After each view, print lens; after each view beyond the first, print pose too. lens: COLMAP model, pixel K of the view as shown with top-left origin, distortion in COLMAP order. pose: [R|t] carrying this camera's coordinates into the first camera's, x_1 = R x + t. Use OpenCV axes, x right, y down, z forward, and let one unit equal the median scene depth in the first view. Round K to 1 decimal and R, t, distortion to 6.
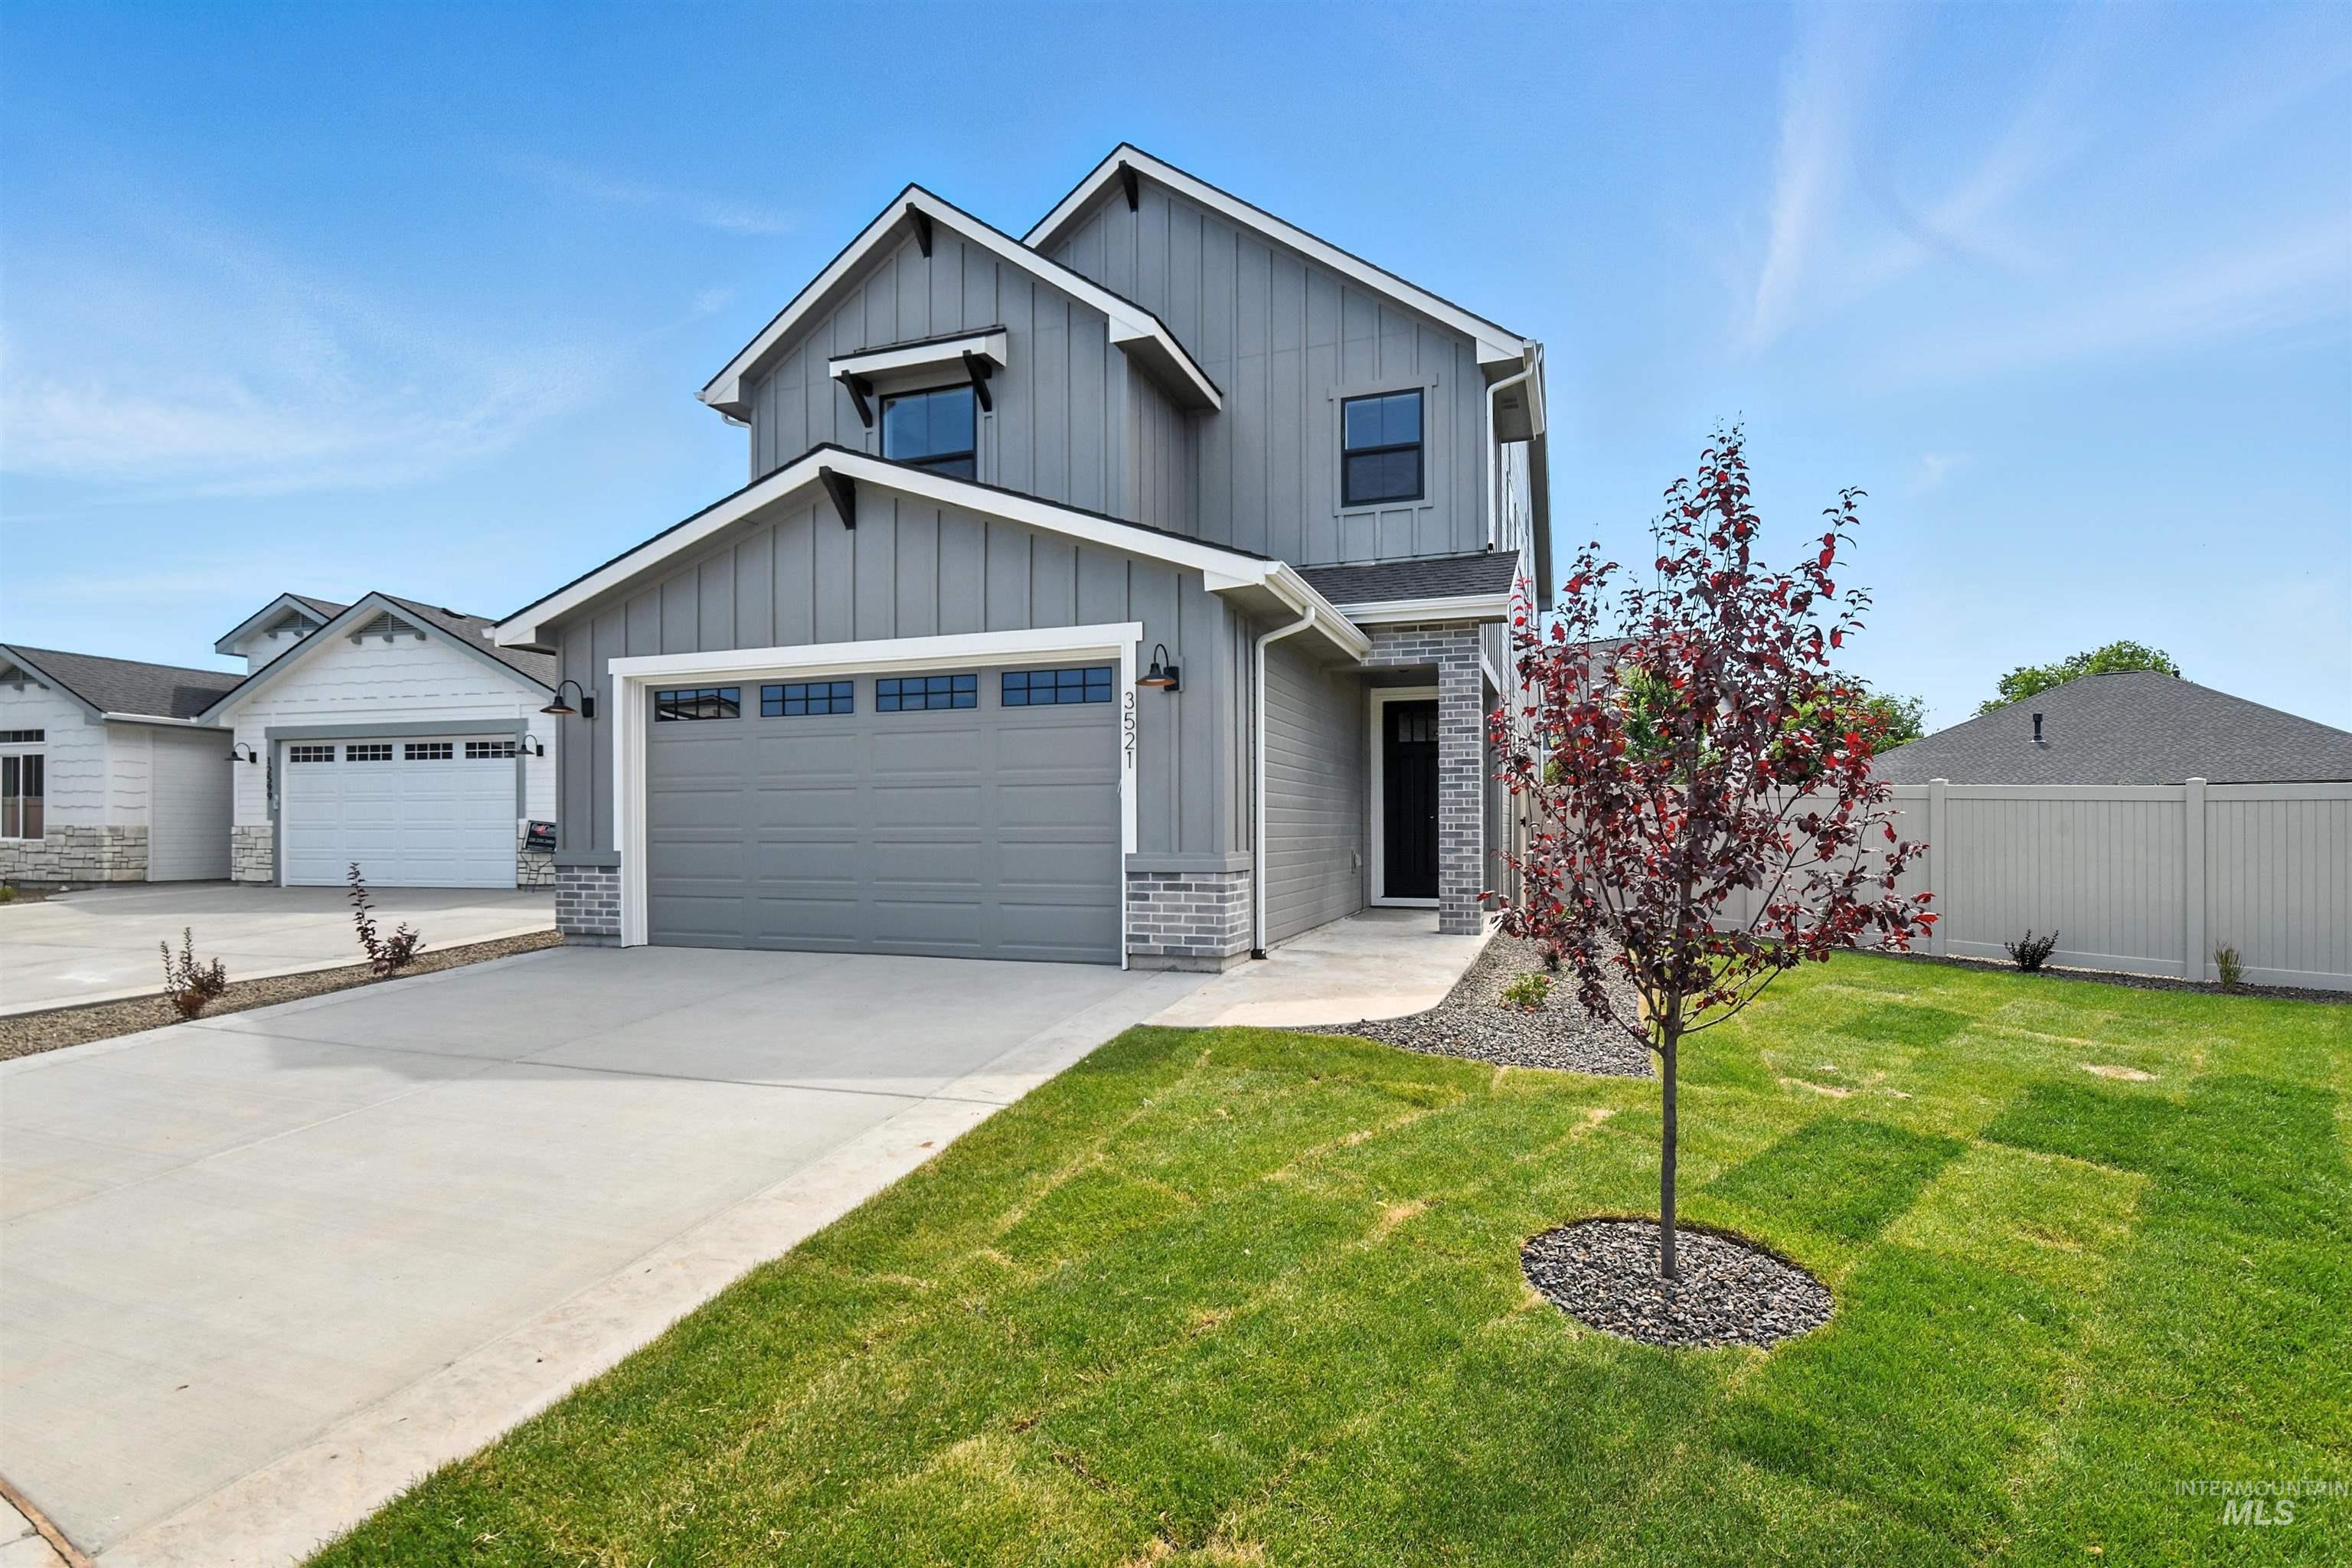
lens RADIAL K [[1097.7, 0, 1186.4], [0, 1097.7, 799.5], [0, 0, 1]] dist [-0.014557, -0.000543]
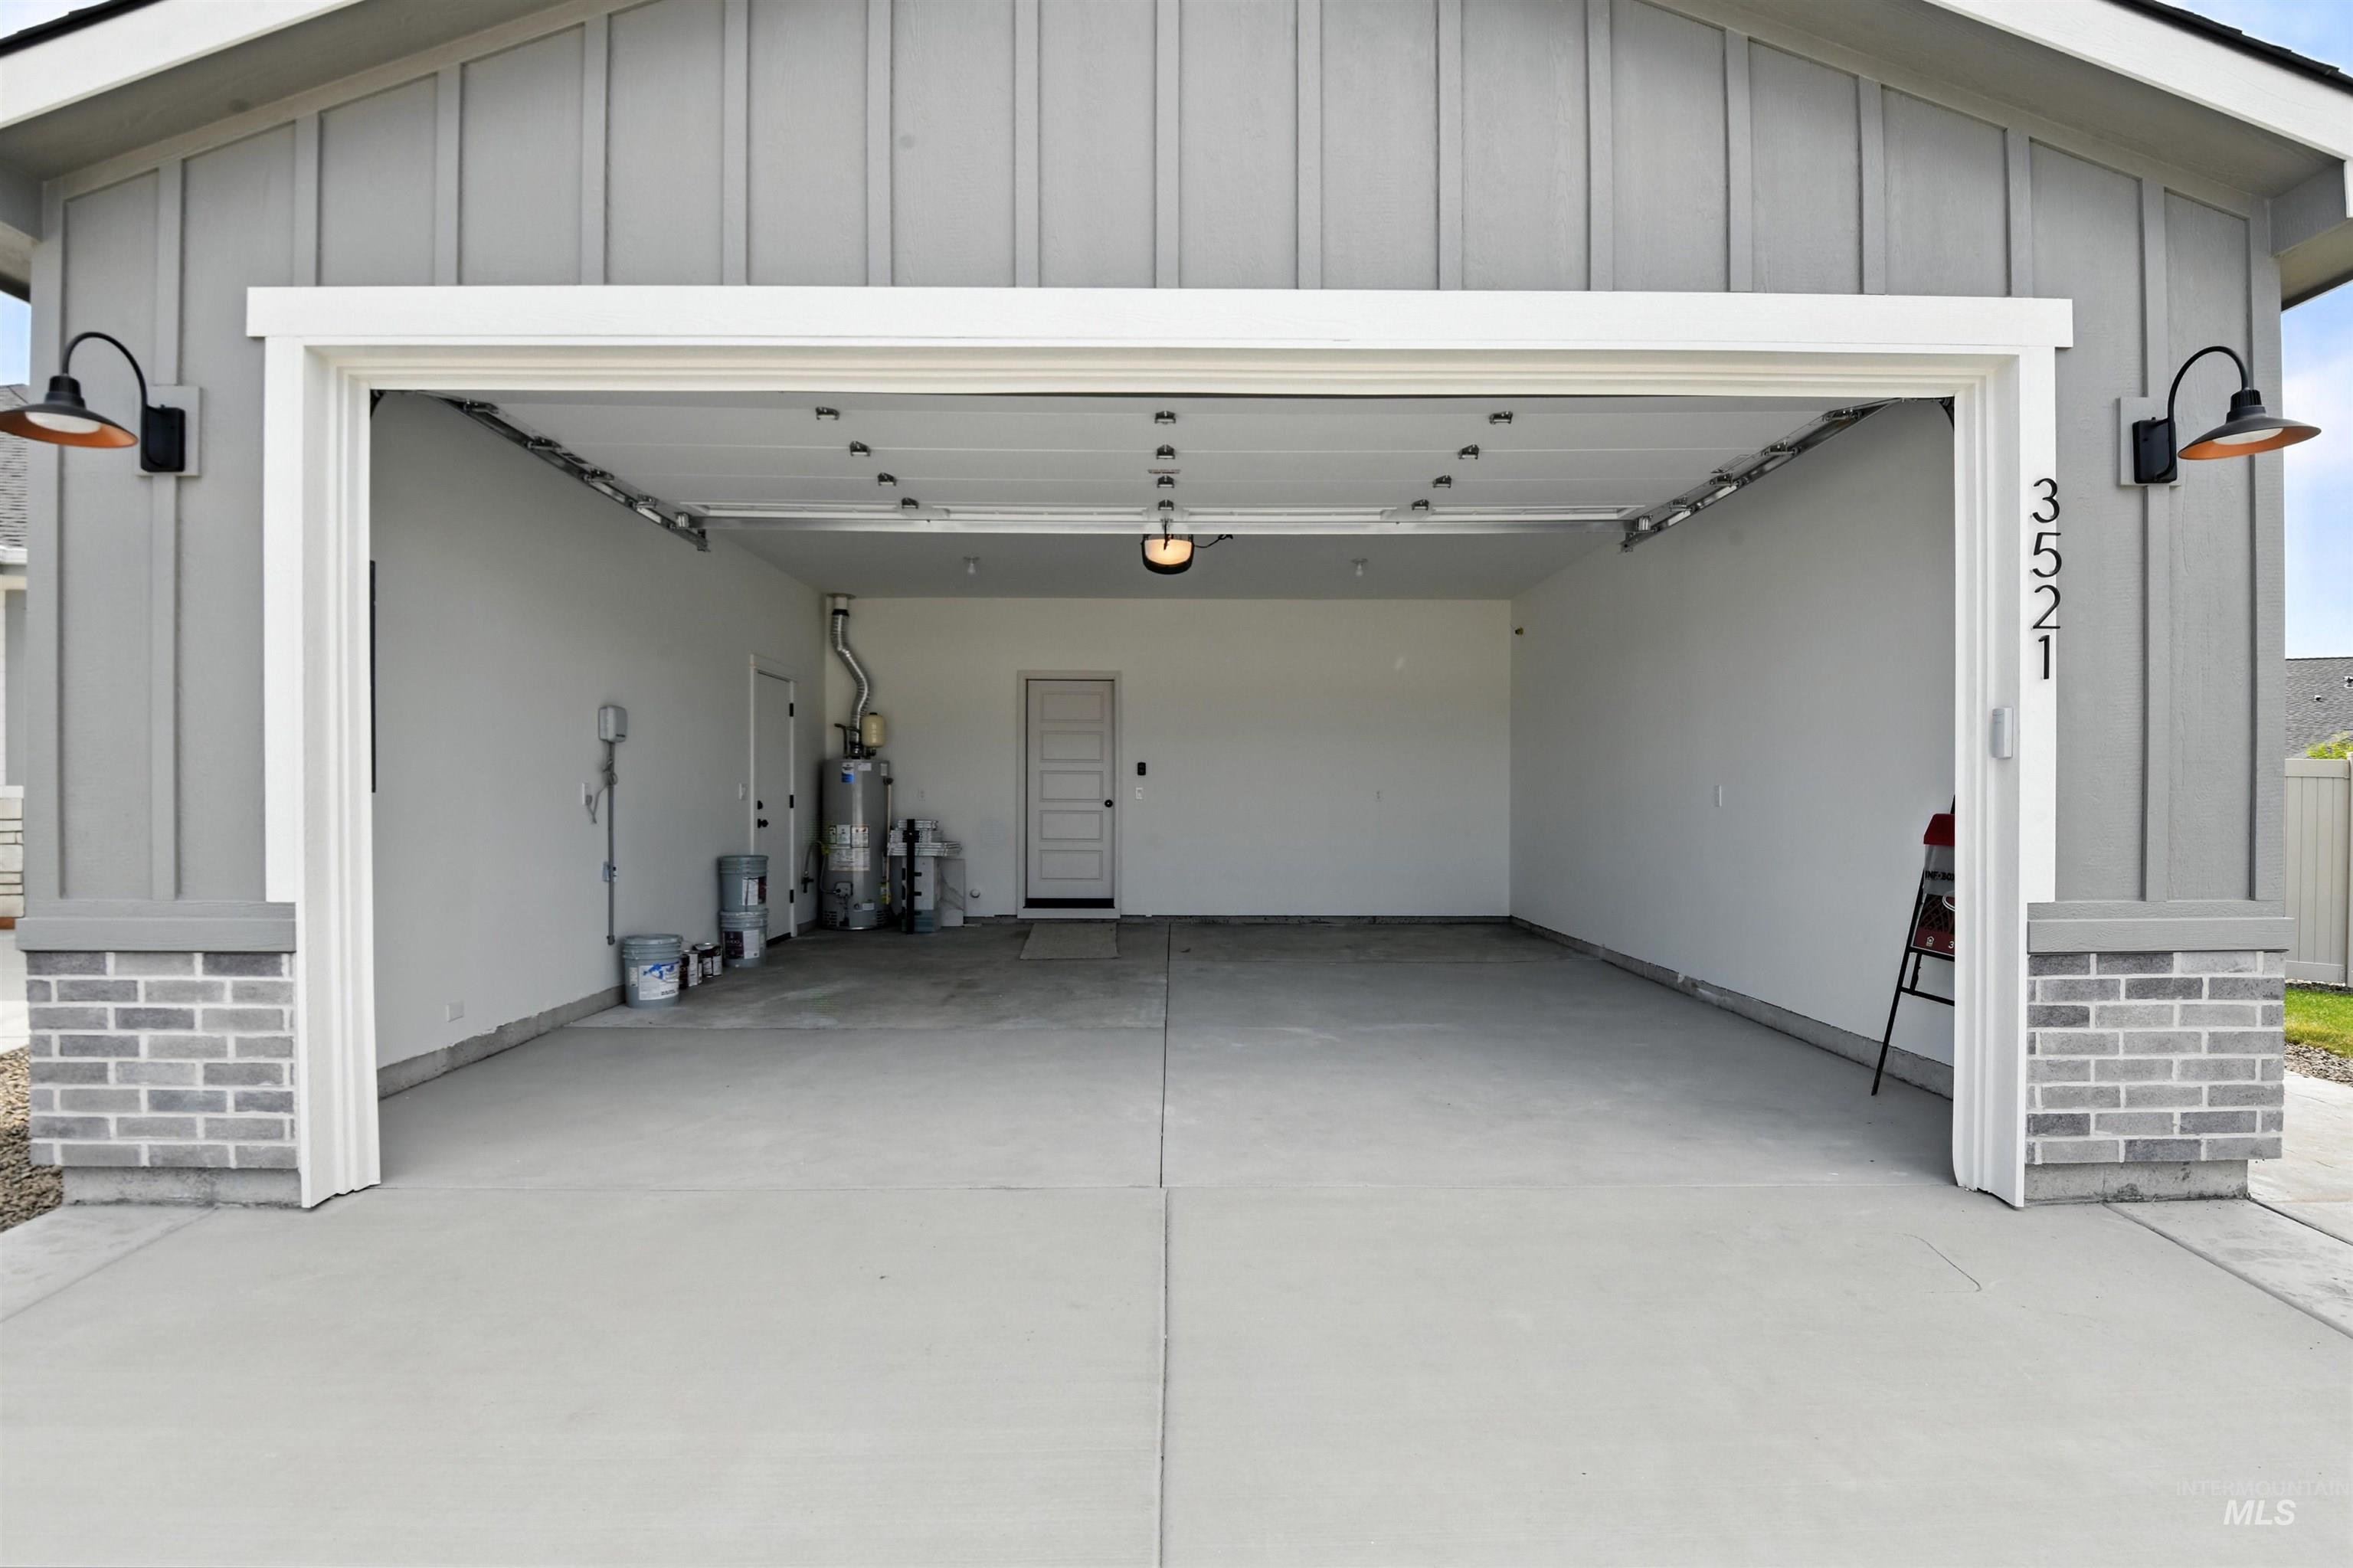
lens RADIAL K [[1087.5, 0, 1191.7], [0, 1087.5, 783.1], [0, 0, 1]] dist [-0.002619, -0.011529]
pose [[0.941050, 0.008503, 0.338161, -0.376417], [-0.013614, 0.999826, 0.012745, 0.005415], [-0.337994, -0.016597, 0.941002, 0.616211]]
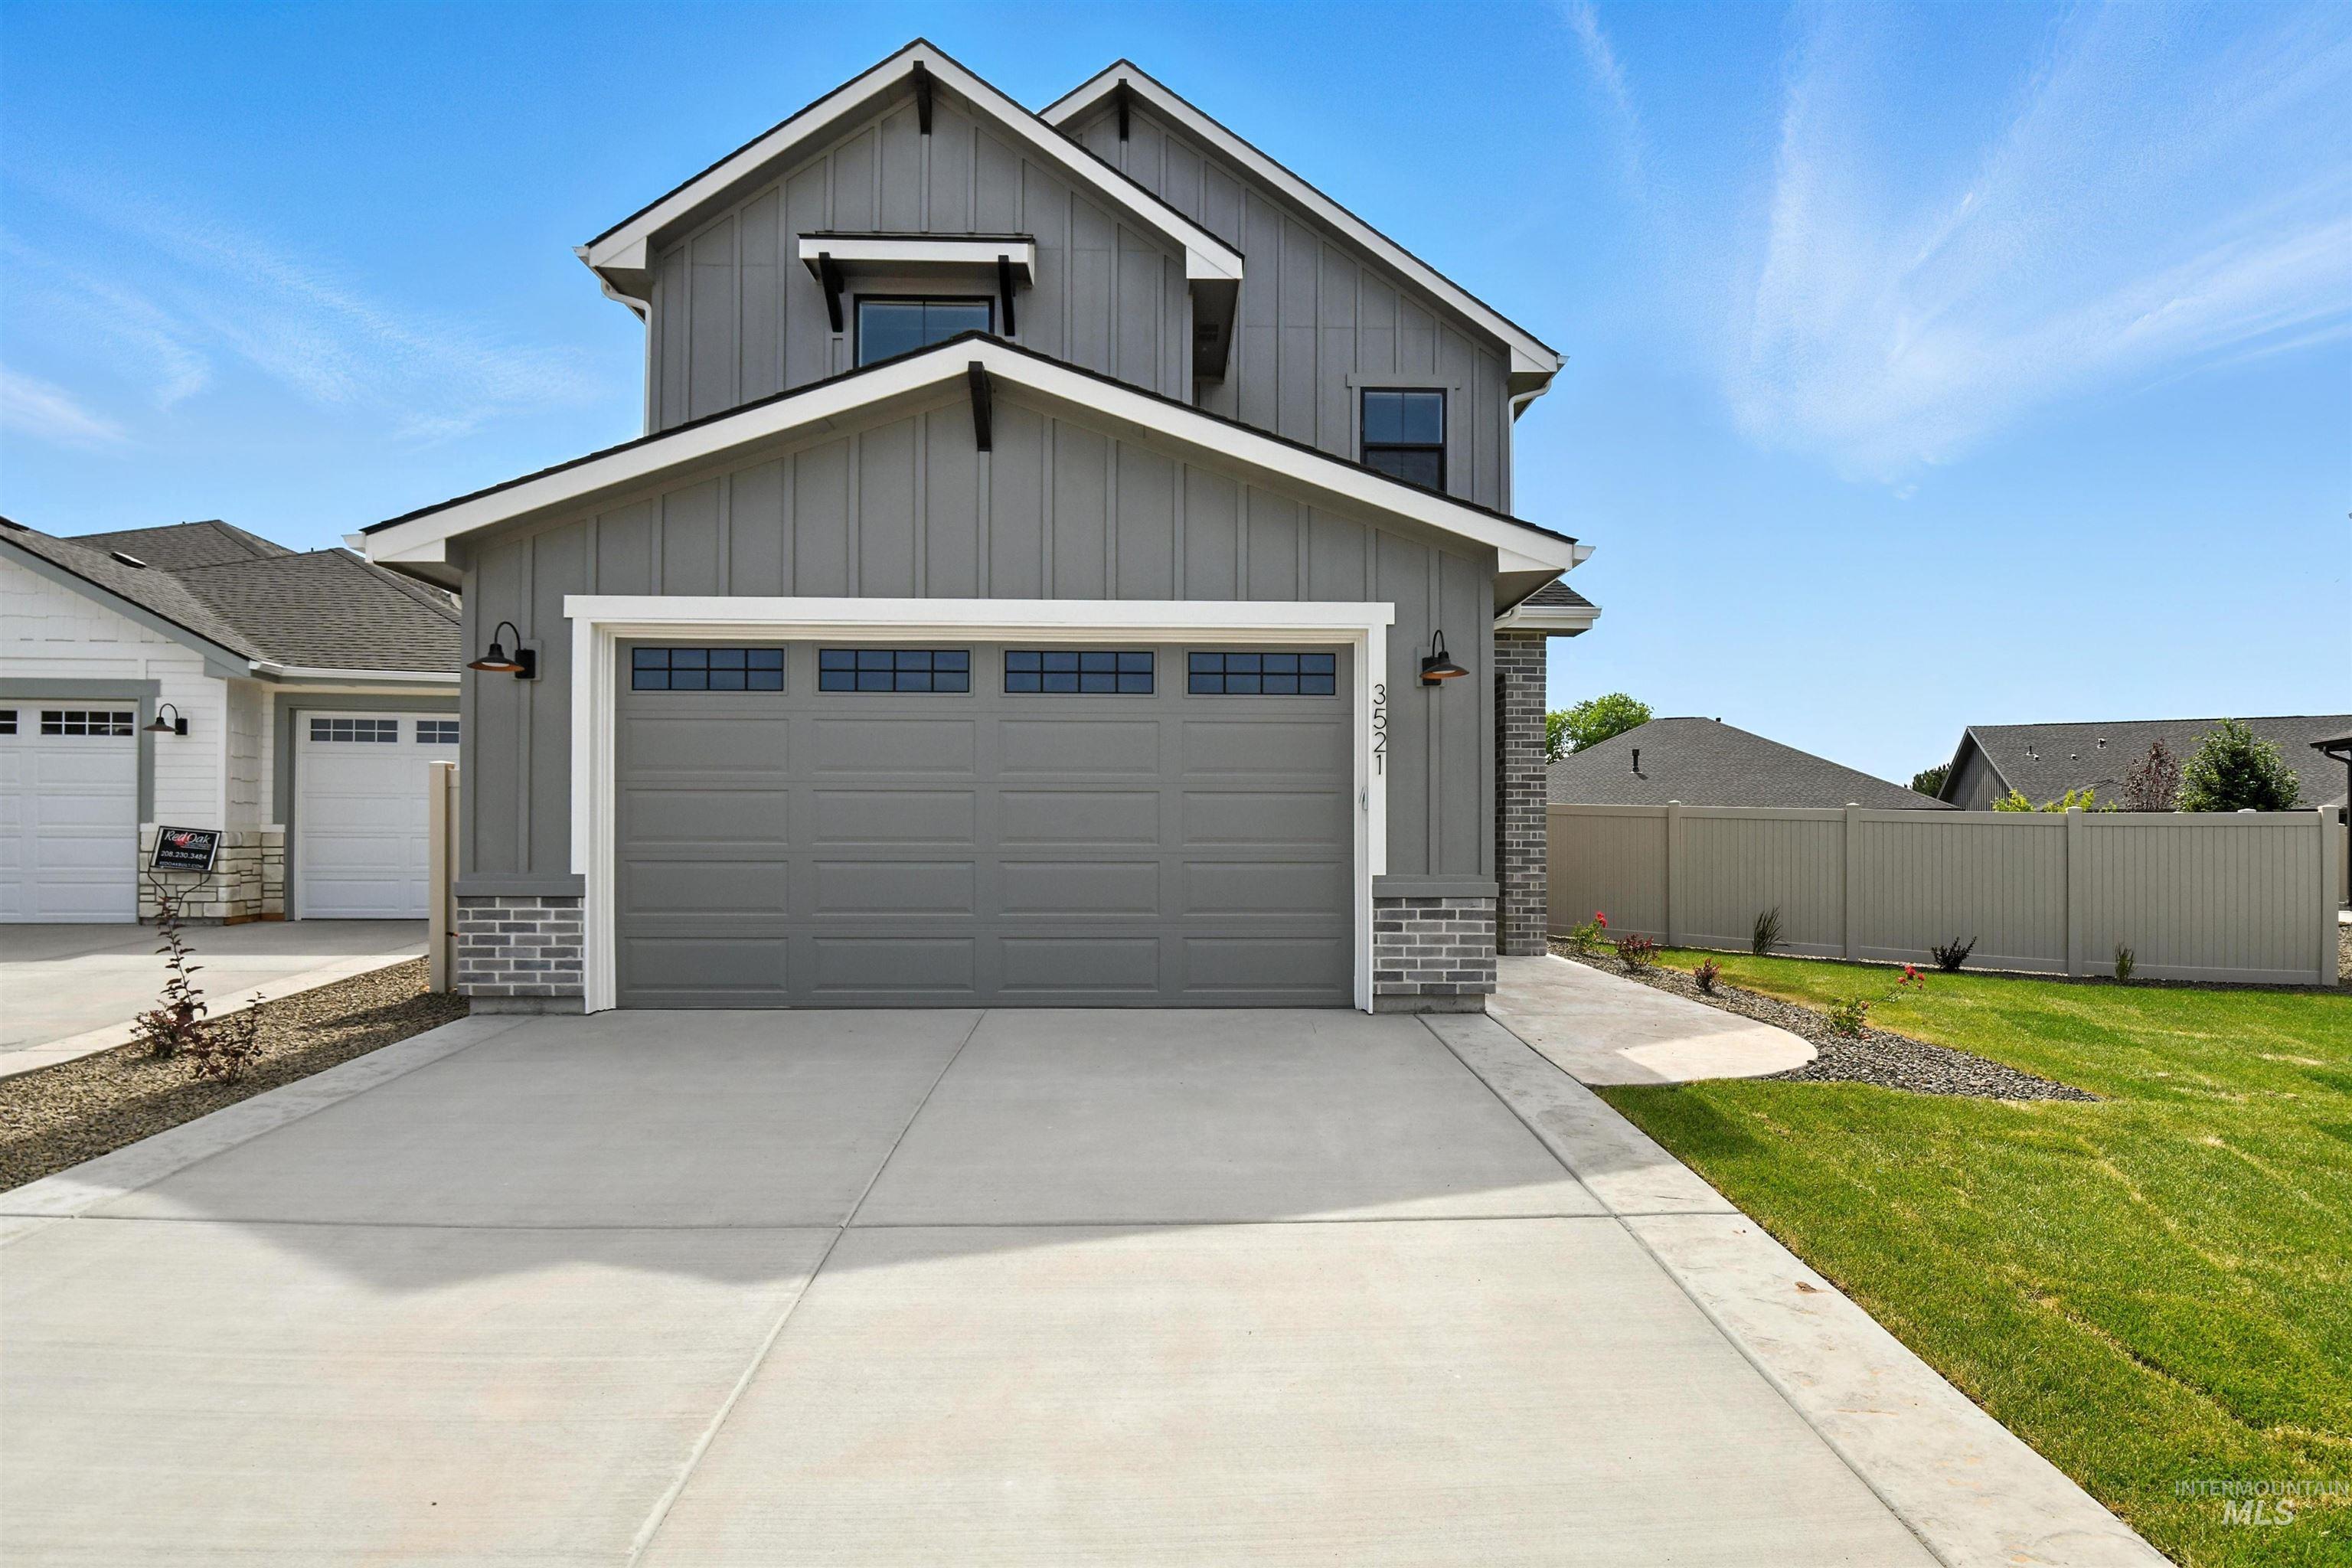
lens RADIAL K [[1100.2, 0, 1236.3], [0, 1100.2, 807.5], [0, 0, 1]] dist [-0.003994, -0.020251]
pose [[0.933495, 0.016573, 0.358207, -0.377668], [-0.014984, 0.999862, -0.007212, 0.003740], [-0.358277, 0.001365, 0.933614, 0.205541]]
